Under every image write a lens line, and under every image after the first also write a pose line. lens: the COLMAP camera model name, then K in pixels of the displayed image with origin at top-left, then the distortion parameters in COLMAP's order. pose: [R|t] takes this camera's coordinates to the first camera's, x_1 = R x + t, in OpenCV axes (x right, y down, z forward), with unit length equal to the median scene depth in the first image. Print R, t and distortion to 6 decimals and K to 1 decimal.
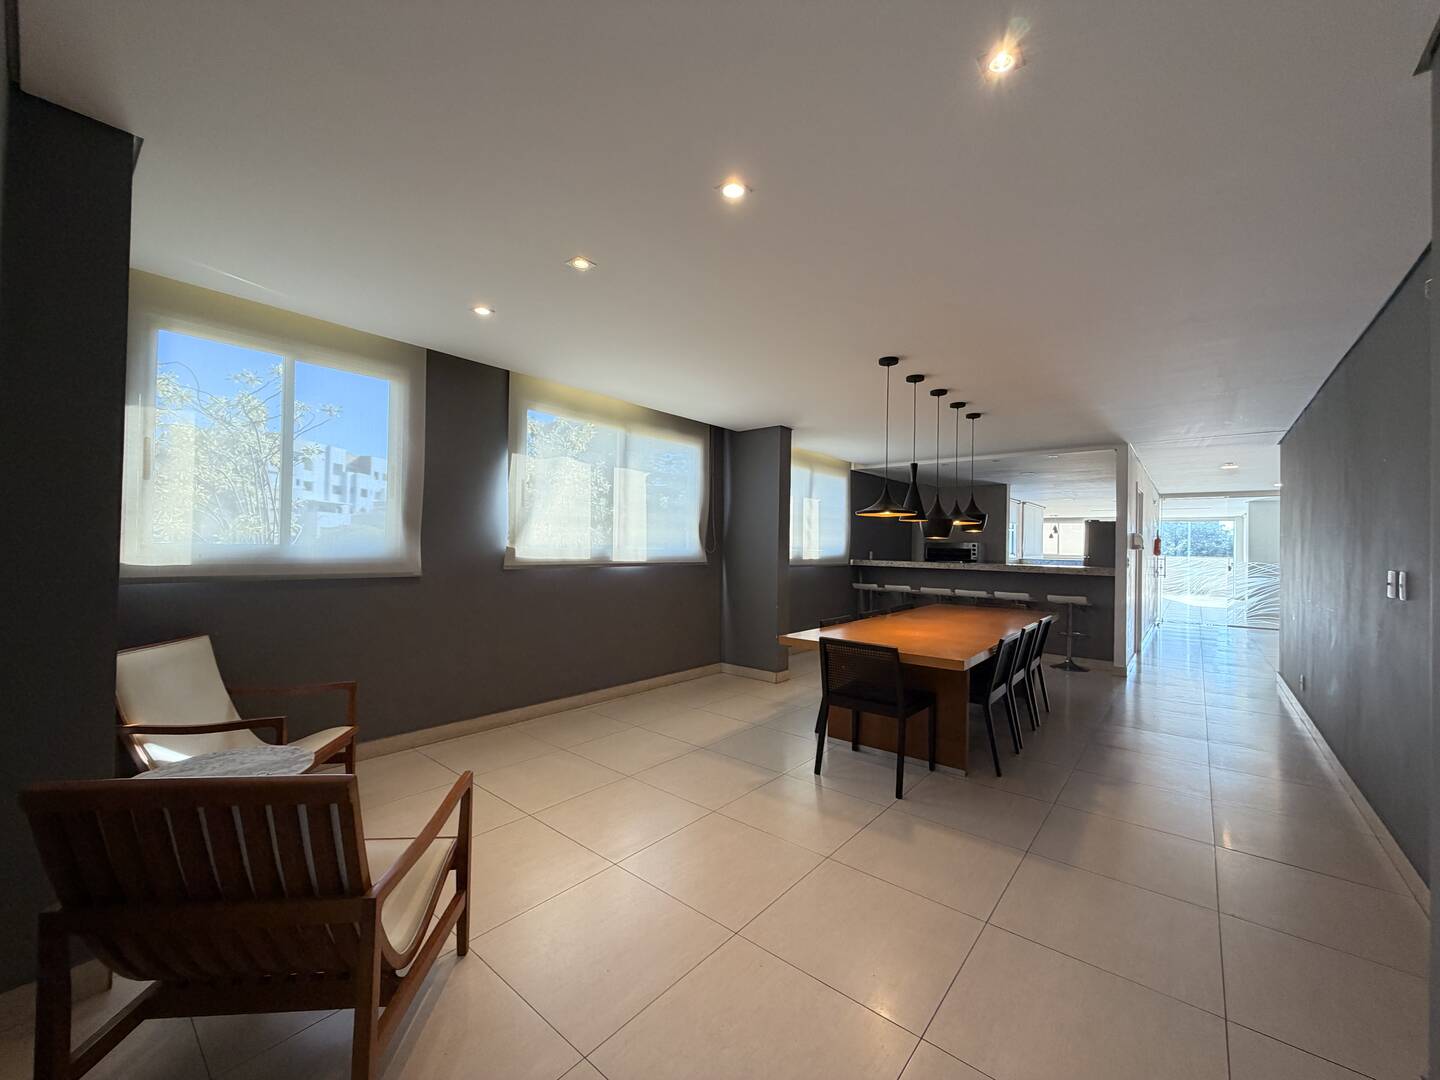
lens RADIAL K [[573.0, 0, 713.1], [0, 573.0, 538.9], [0, 0, 1]] dist [-0.001462, 0.000055]
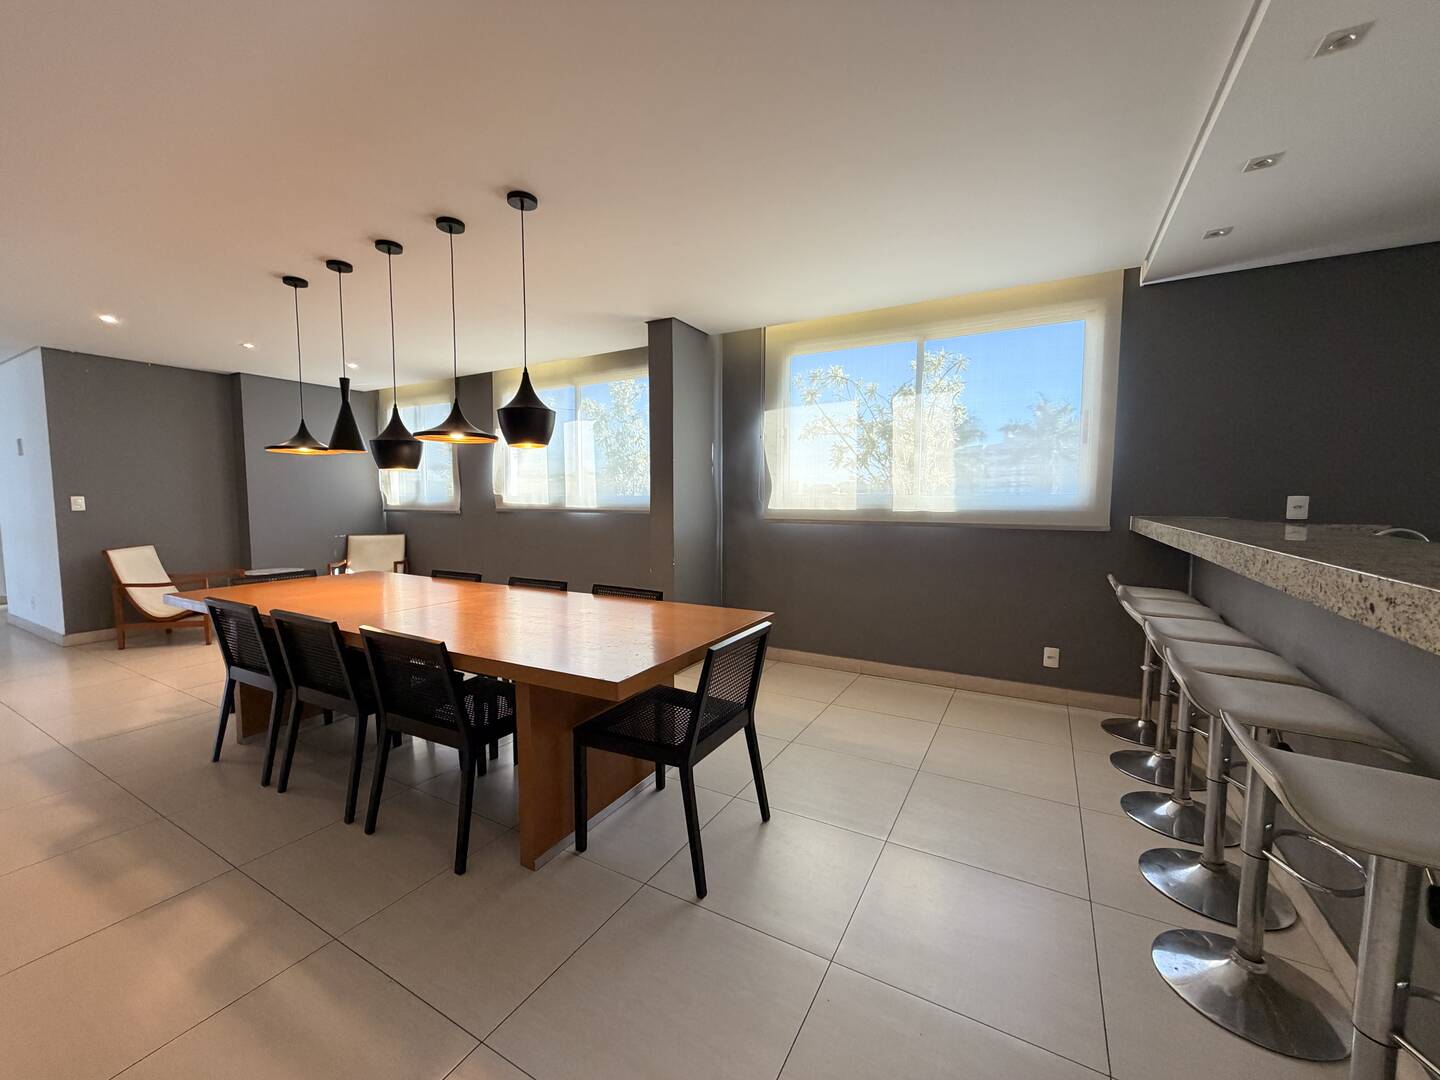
lens RADIAL K [[573.0, 0, 713.1], [0, 573.0, 538.9], [0, 0, 1]] dist [-0.001462, 0.000055]
pose [[0.179315, 0.050229, -0.982509, 0.935718], [0.010311, 0.998545, 0.052931, 0.042488], [0.983738, -0.019622, 0.178536, 1.029654]]
